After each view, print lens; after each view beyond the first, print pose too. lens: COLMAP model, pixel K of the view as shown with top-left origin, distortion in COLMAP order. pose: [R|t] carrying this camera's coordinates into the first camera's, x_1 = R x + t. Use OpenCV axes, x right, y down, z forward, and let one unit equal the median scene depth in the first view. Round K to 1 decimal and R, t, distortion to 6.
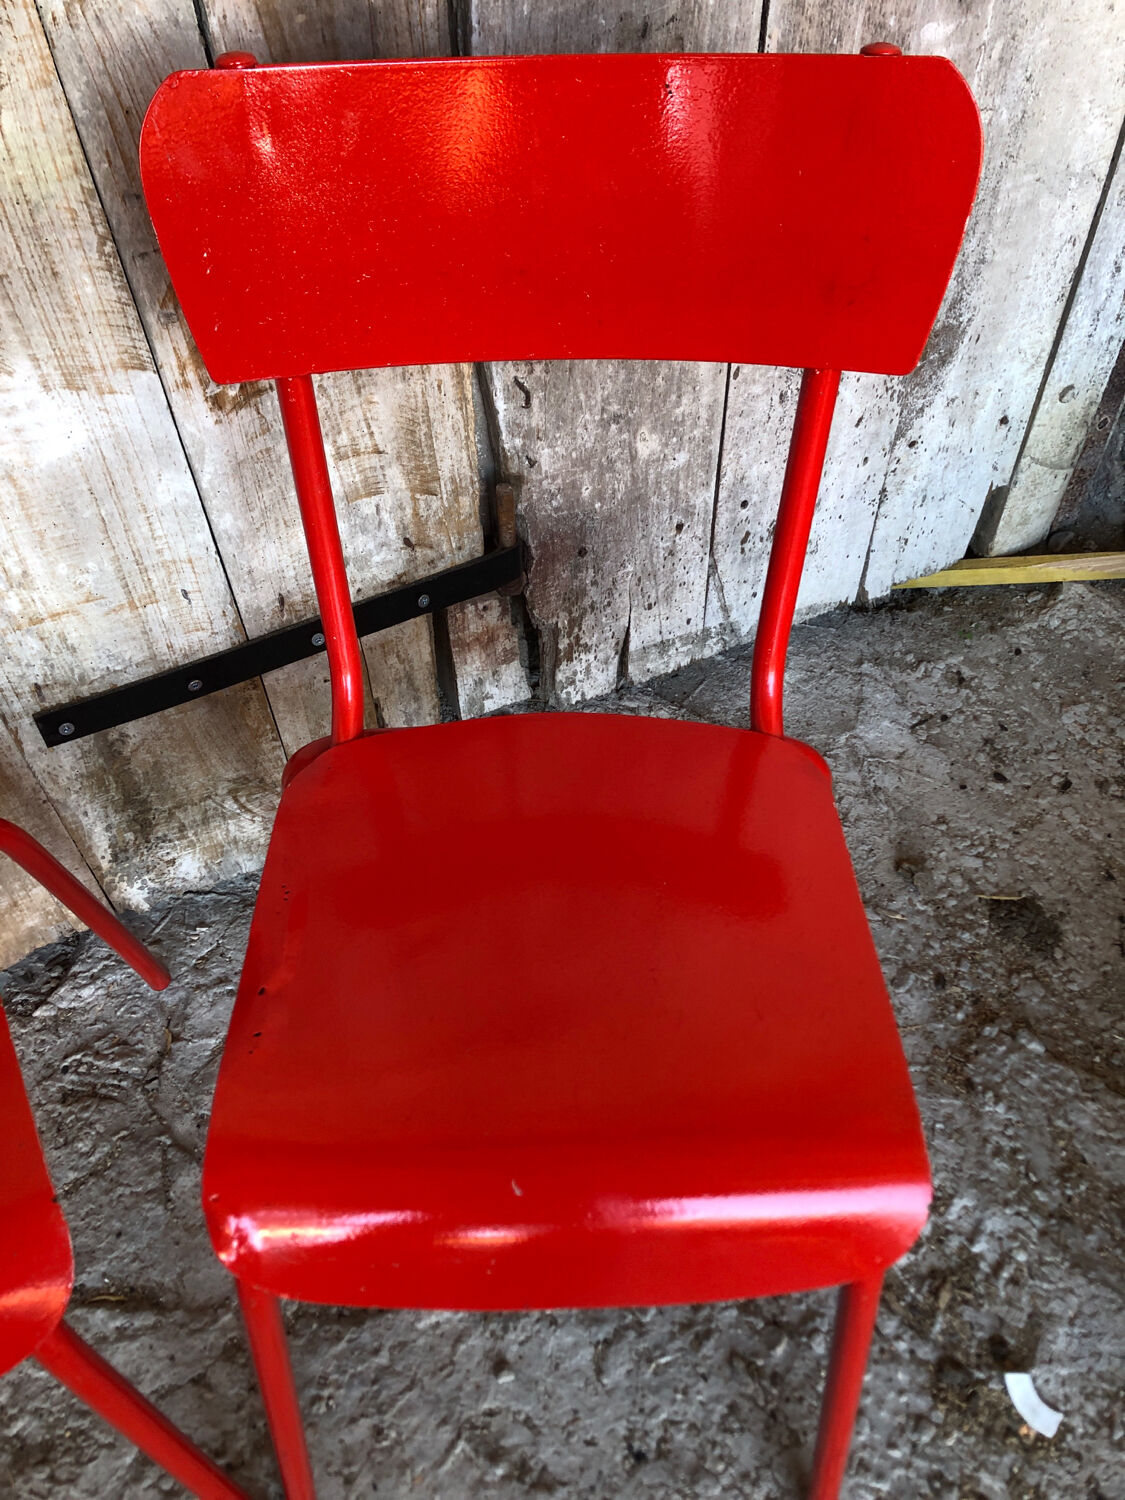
lens RADIAL K [[1224.7, 0, 549.0], [0, 1224.7, 728.4], [0, 0, 1]] dist [0.015949, -0.006620]
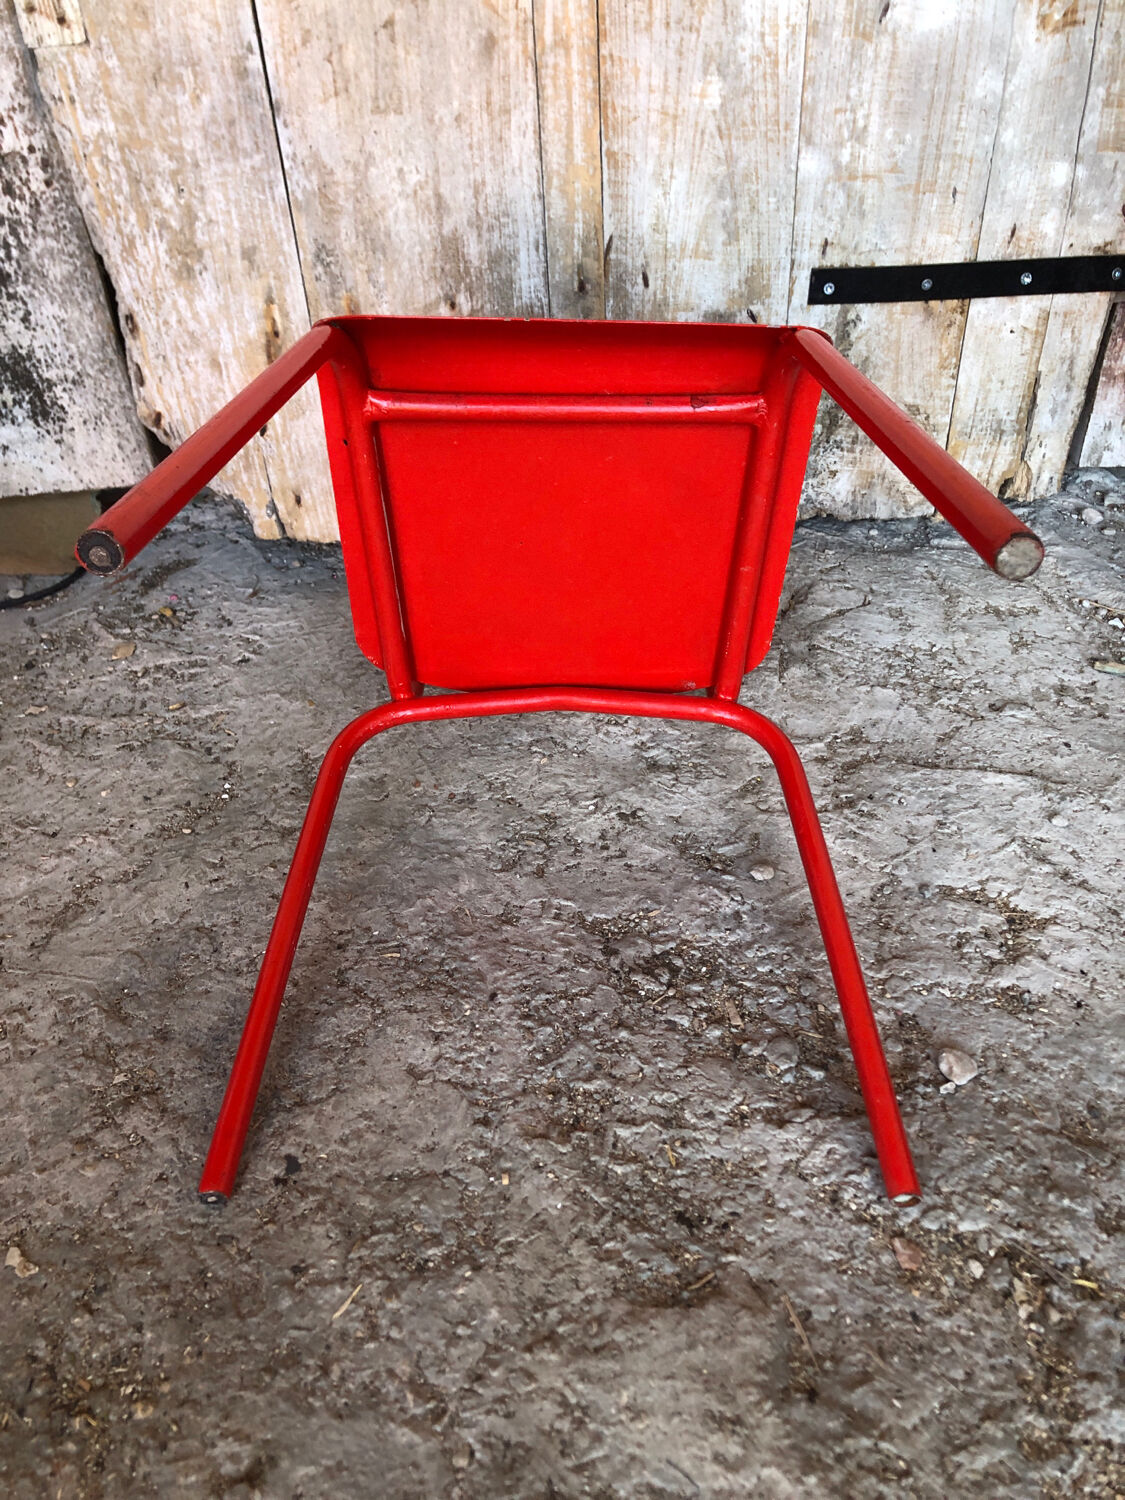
lens RADIAL K [[1224.7, 0, 545.1], [0, 1224.7, 757.2], [0, 0, 1]] dist [0.015949, -0.006620]
pose [[0.911085, 0.247932, -0.329322, -0.107147], [-0.303149, 0.944345, -0.127720, 0.741458], [0.279328, 0.216197, 0.935540, -0.224578]]
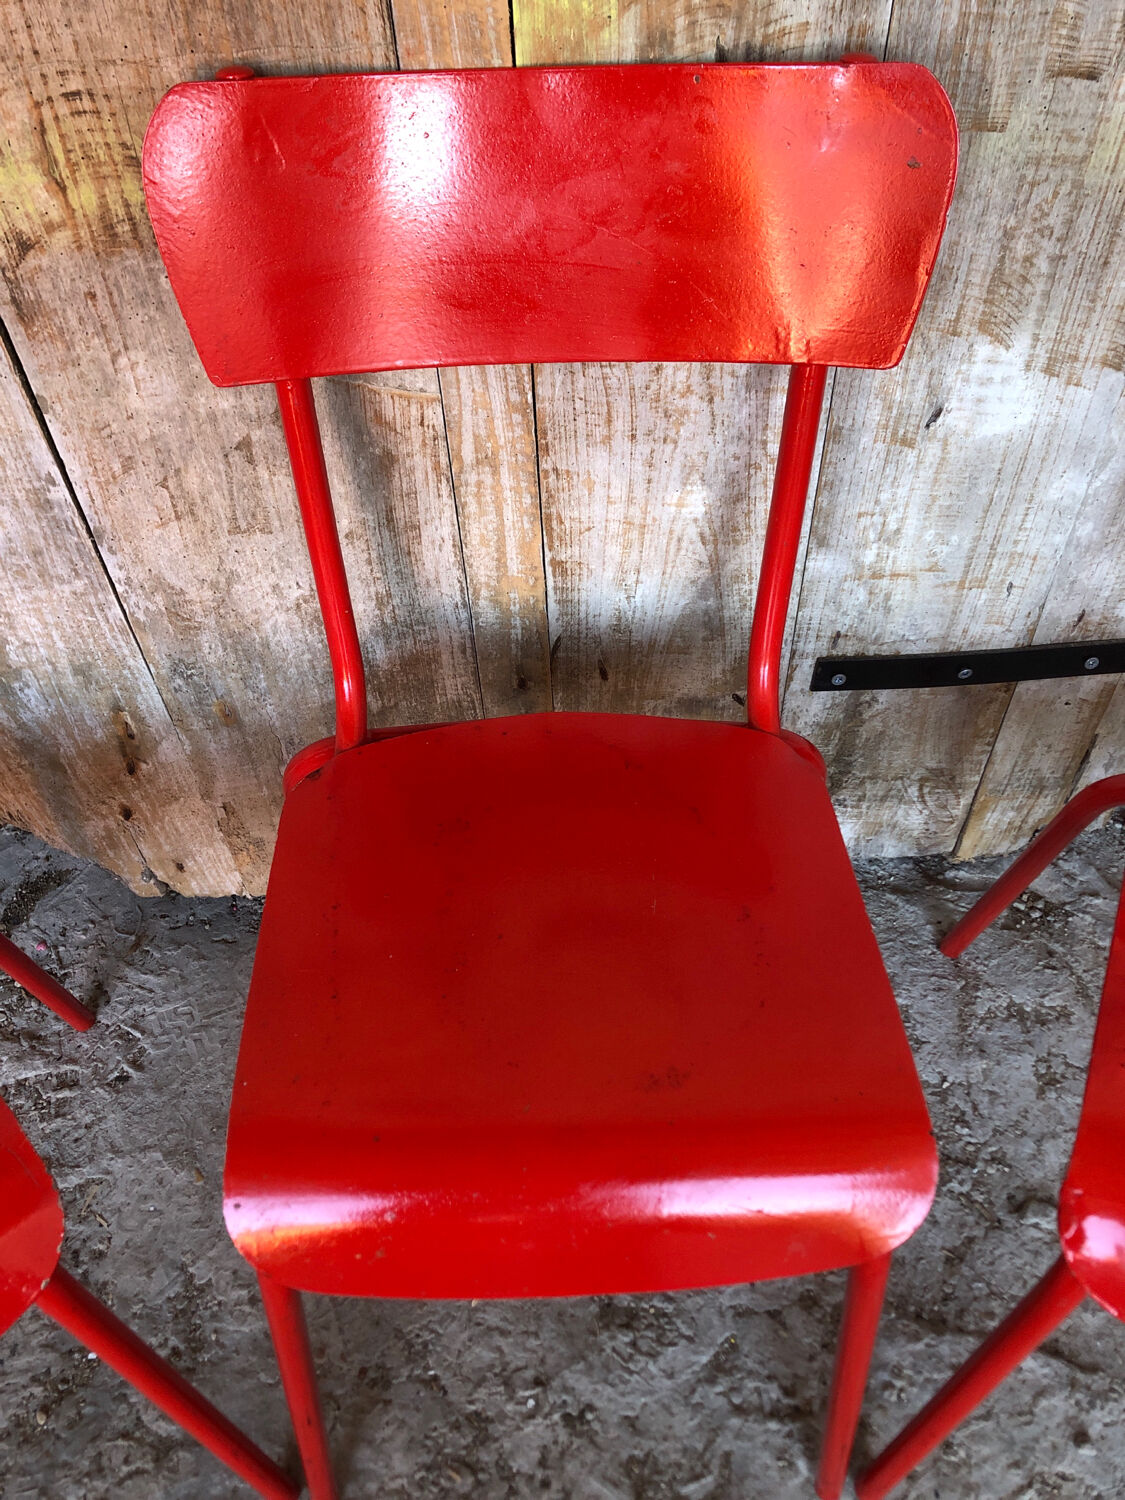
lens RADIAL K [[1224.7, 0, 543.2], [0, 1224.7, 731.8], [0, 0, 1]] dist [0.015949, -0.006620]
pose [[0.916326, 0.302459, -0.262420, -0.334412], [-0.299966, 0.952611, 0.050528, 0.065031], [0.265267, 0.032417, 0.963630, -0.066462]]
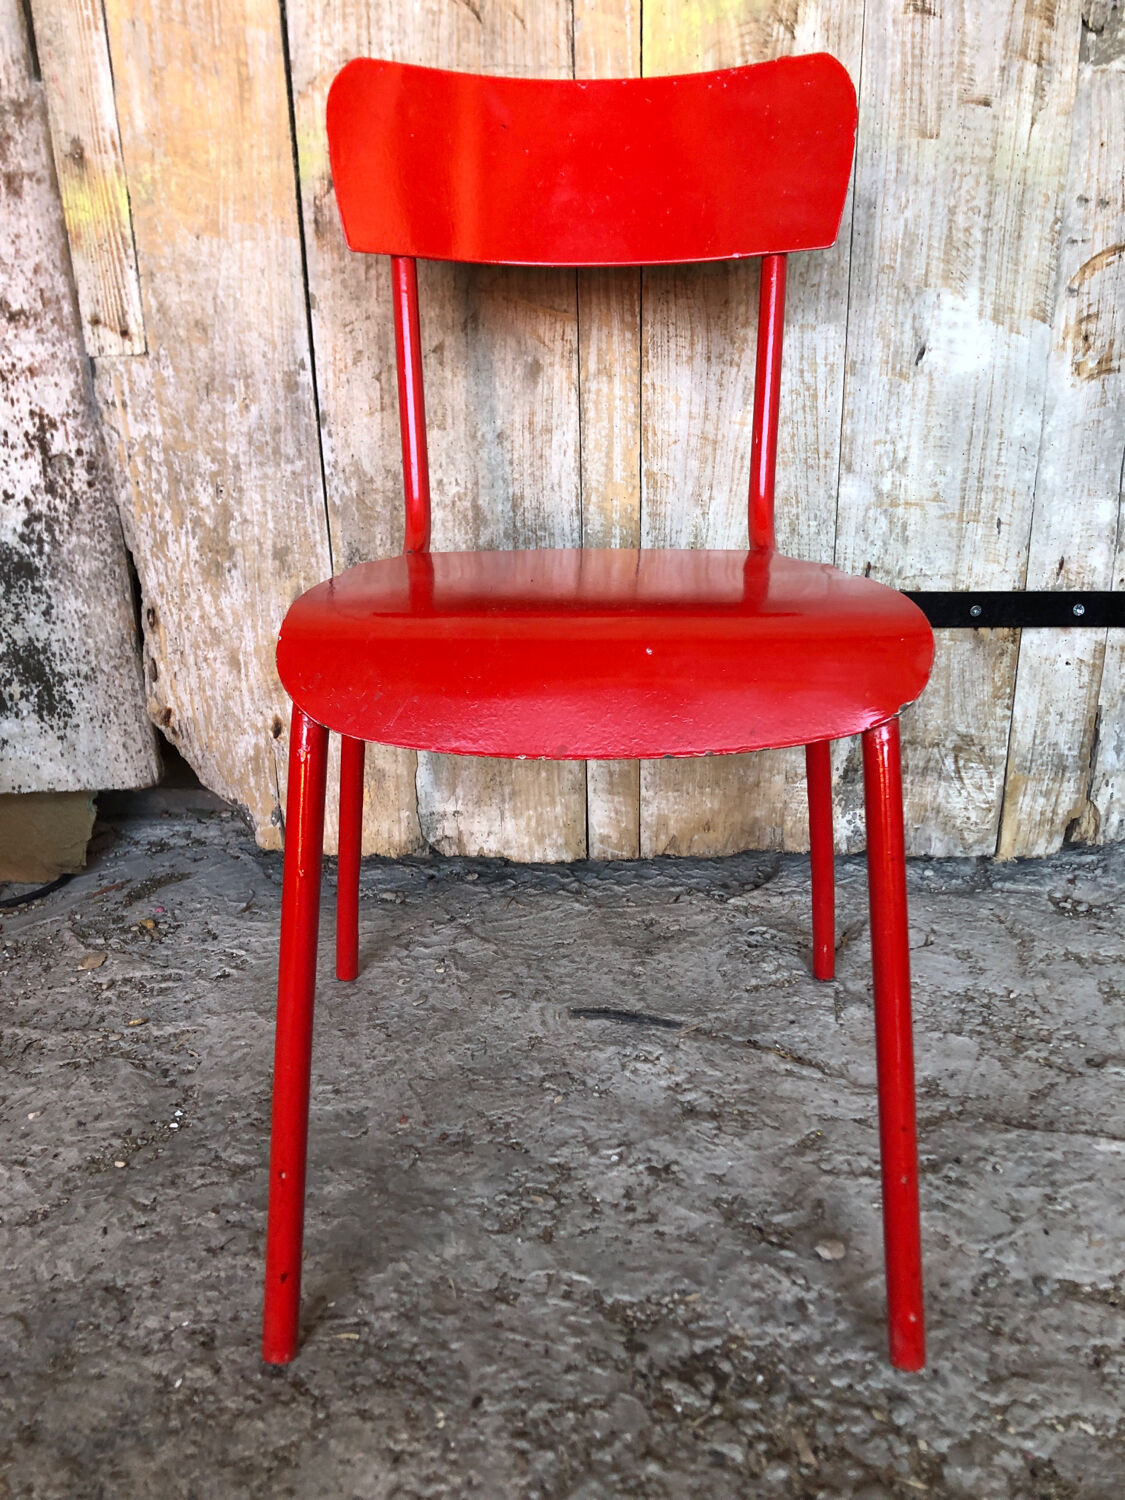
lens RADIAL K [[1224.7, 0, 542.1], [0, 1224.7, 741.2], [0, 0, 1]] dist [0.015949, -0.006620]
pose [[0.894521, 0.161033, -0.417014, -0.143332], [-0.347661, 0.837017, -0.422533, 0.775895], [0.281006, 0.522944, 0.804714, -0.064072]]
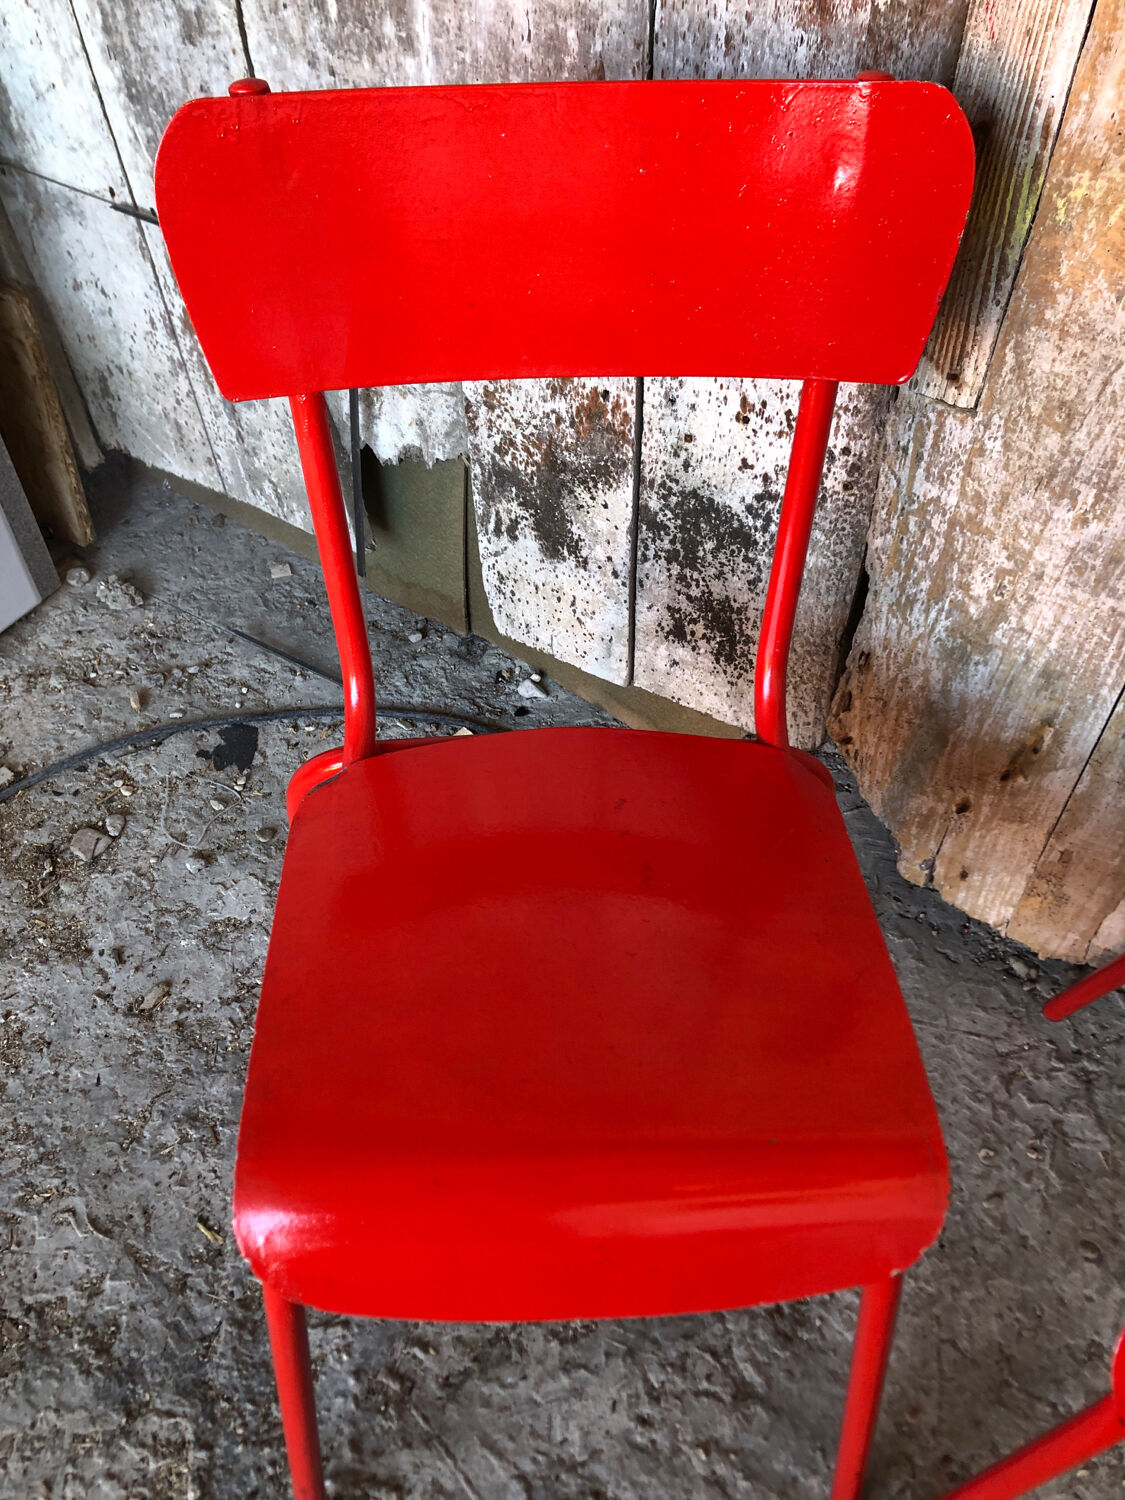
lens RADIAL K [[1224.7, 0, 550.3], [0, 1224.7, 740.8], [0, 0, 1]] dist [0.015949, -0.006620]
pose [[0.504417, 0.682665, -0.528709, -0.602397], [-0.660286, 0.699529, 0.273278, 0.207377], [0.556404, 0.211253, 0.803608, -0.181756]]
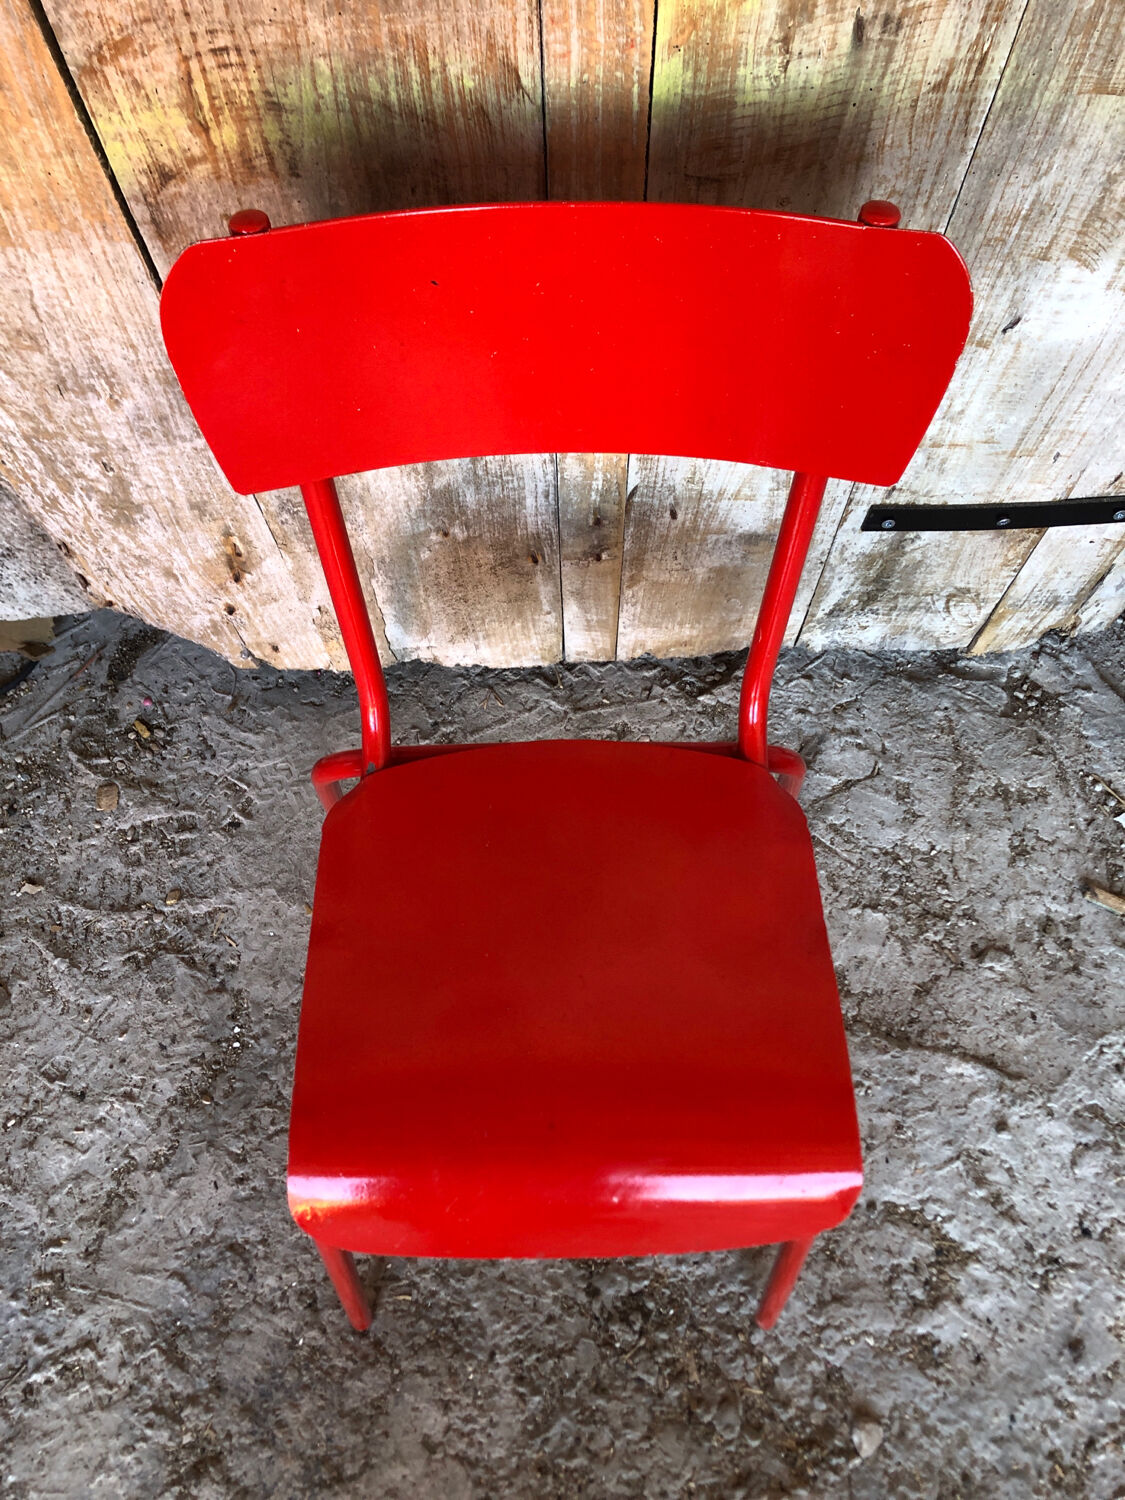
lens RADIAL K [[1224.7, 0, 557.0], [0, 1224.7, 757.1], [0, 0, 1]] dist [0.015949, -0.006620]
pose [[0.907706, 0.398308, -0.131990, -0.432284], [-0.332132, 0.874240, 0.354107, -0.110966], [0.256435, -0.277587, 0.925844, -0.188266]]
